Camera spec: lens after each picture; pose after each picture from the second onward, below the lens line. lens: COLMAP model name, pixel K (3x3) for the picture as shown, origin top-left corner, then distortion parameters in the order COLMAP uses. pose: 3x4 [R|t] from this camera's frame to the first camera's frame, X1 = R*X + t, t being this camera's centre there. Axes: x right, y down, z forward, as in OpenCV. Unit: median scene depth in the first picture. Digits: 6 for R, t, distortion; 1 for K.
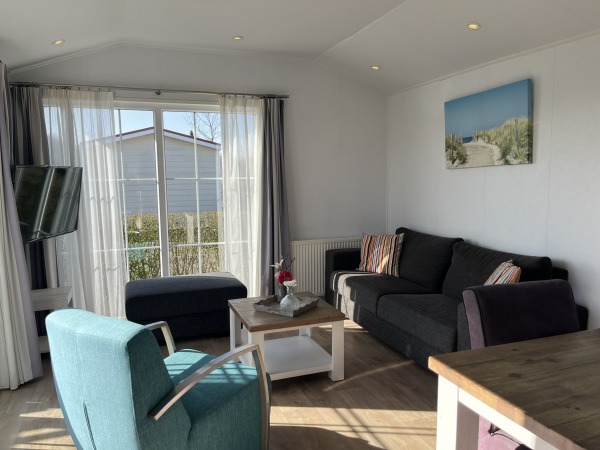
lens RADIAL K [[450.6, 0, 300.0], [0, 450.6, 225.0], [0, 0, 1]] dist [0.007170, -0.002153]
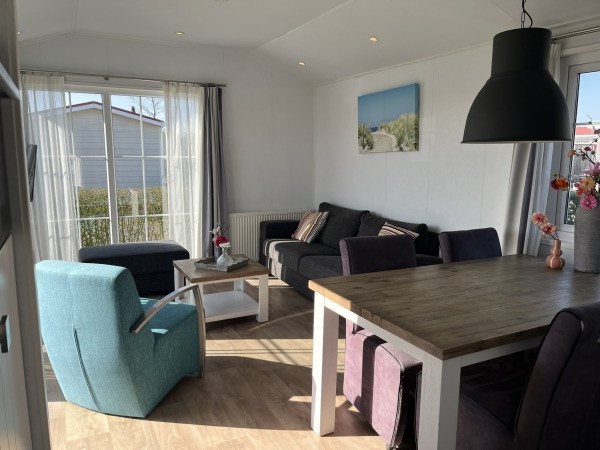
lens RADIAL K [[450.6, 0, 300.0], [0, 450.6, 225.0], [0, 0, 1]] dist [0.007170, -0.002153]
pose [[0.992735, 0.001289, 0.120315, 0.026004], [-0.007110, 0.998824, 0.047960, 0.010929], [-0.120112, -0.048467, 0.991577, -0.185649]]
